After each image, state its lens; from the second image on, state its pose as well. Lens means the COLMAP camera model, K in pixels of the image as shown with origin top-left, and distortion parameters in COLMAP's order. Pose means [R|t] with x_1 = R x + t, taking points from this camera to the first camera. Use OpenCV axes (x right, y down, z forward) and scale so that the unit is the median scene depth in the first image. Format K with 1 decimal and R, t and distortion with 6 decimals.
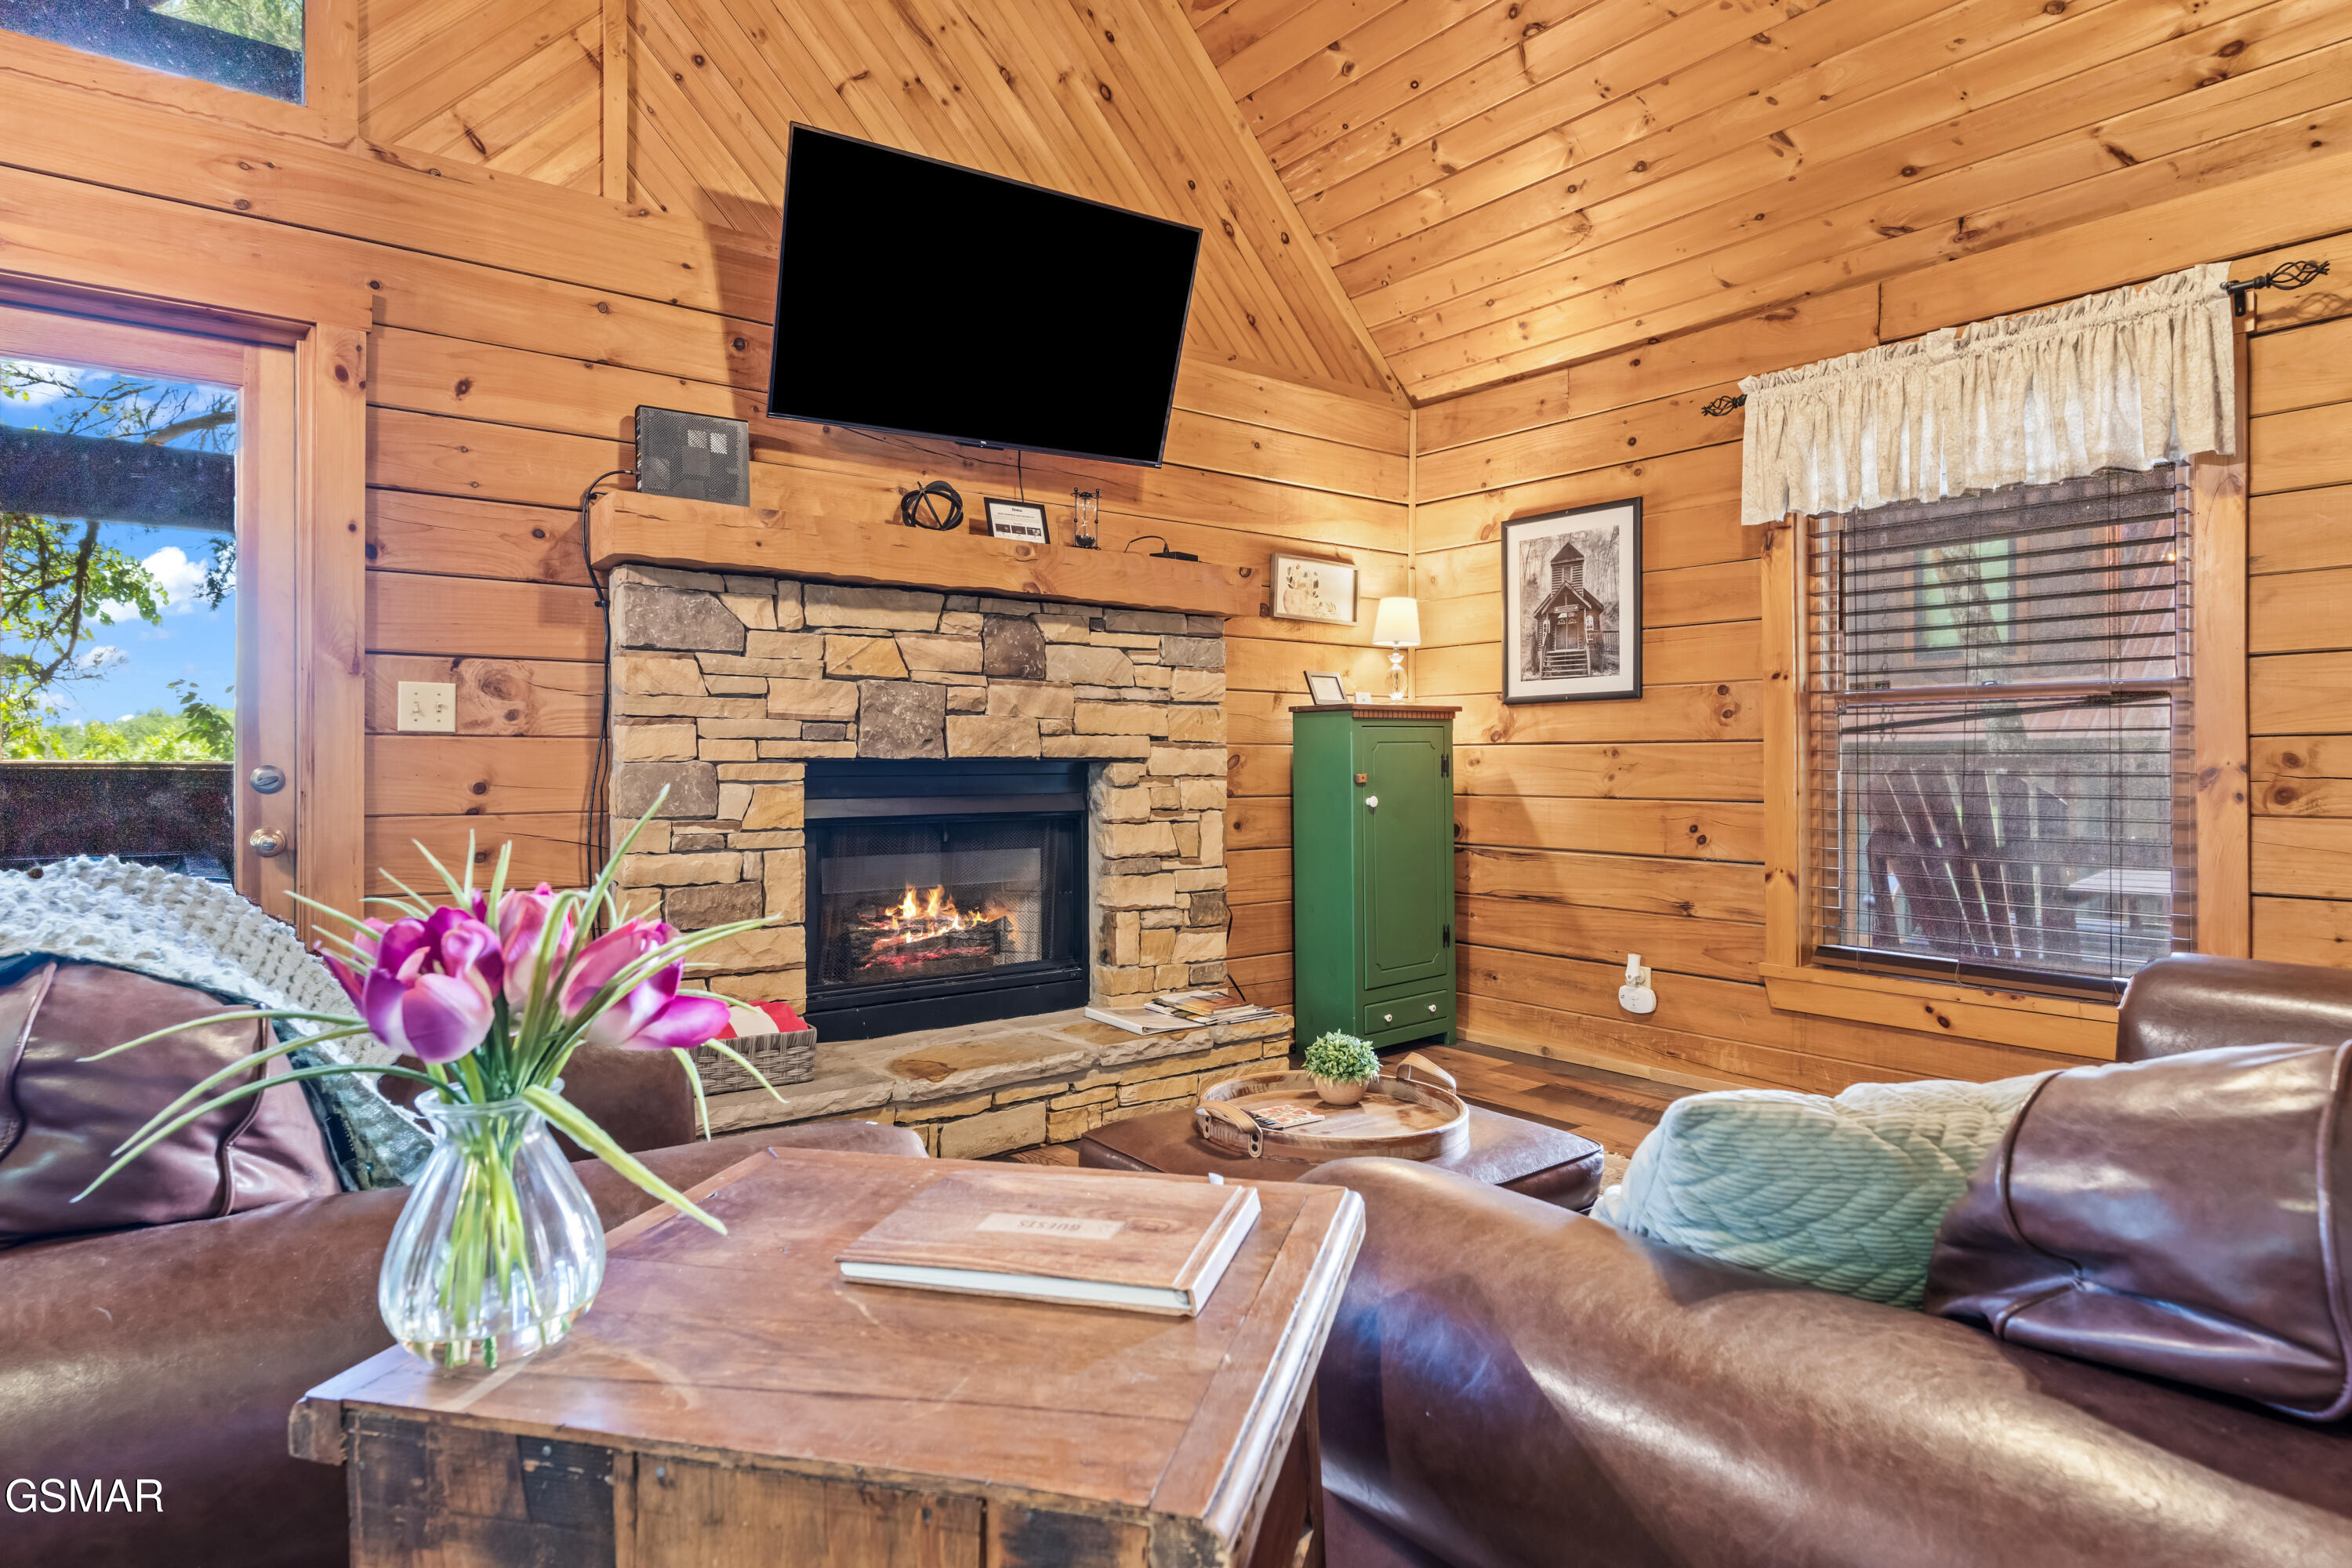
lens RADIAL K [[1300.2, 0, 1192.2], [0, 1300.2, 768.6], [0, 0, 1]] dist [-0.000709, -0.000052]
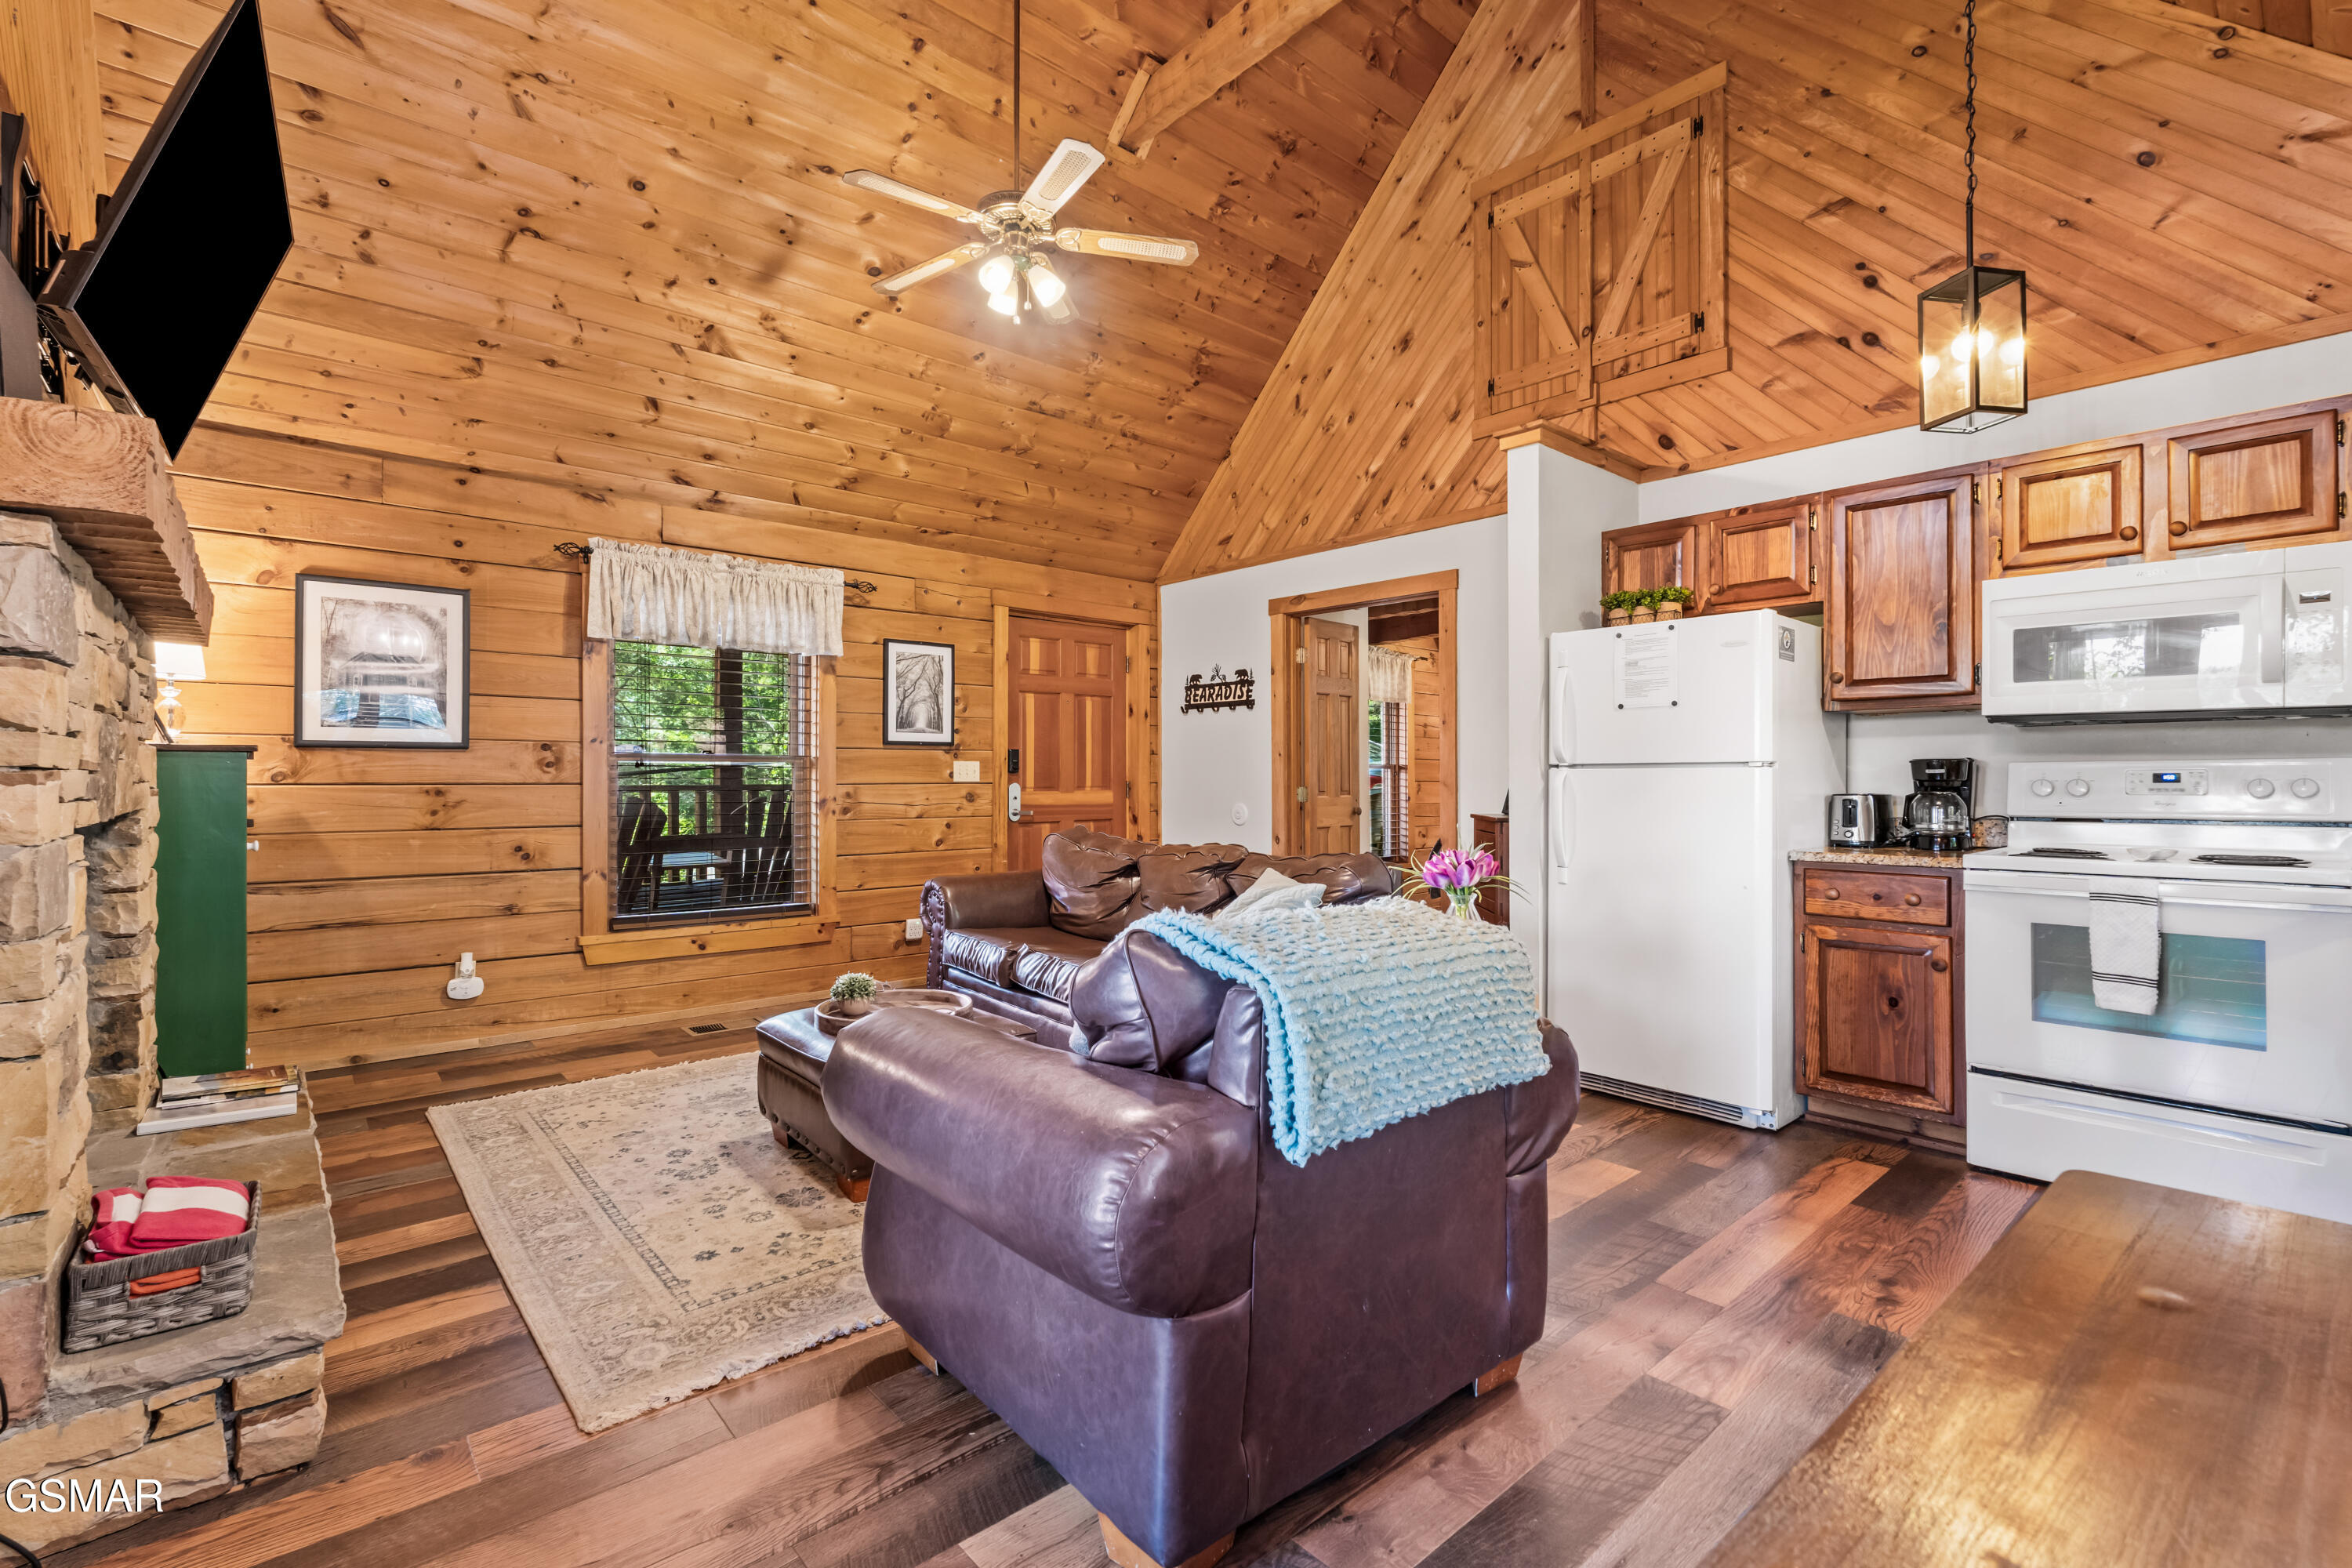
lens RADIAL K [[1049.1, 0, 1169.8], [0, 1049.1, 767.4], [0, 0, 1]] dist [-0.005699, 0.001488]
pose [[-0.041875, 0.011498, 0.999057, -0.808468], [-0.001395, 0.999932, -0.011567, -0.029650], [-0.999122, -0.001878, -0.041857, 0.418358]]
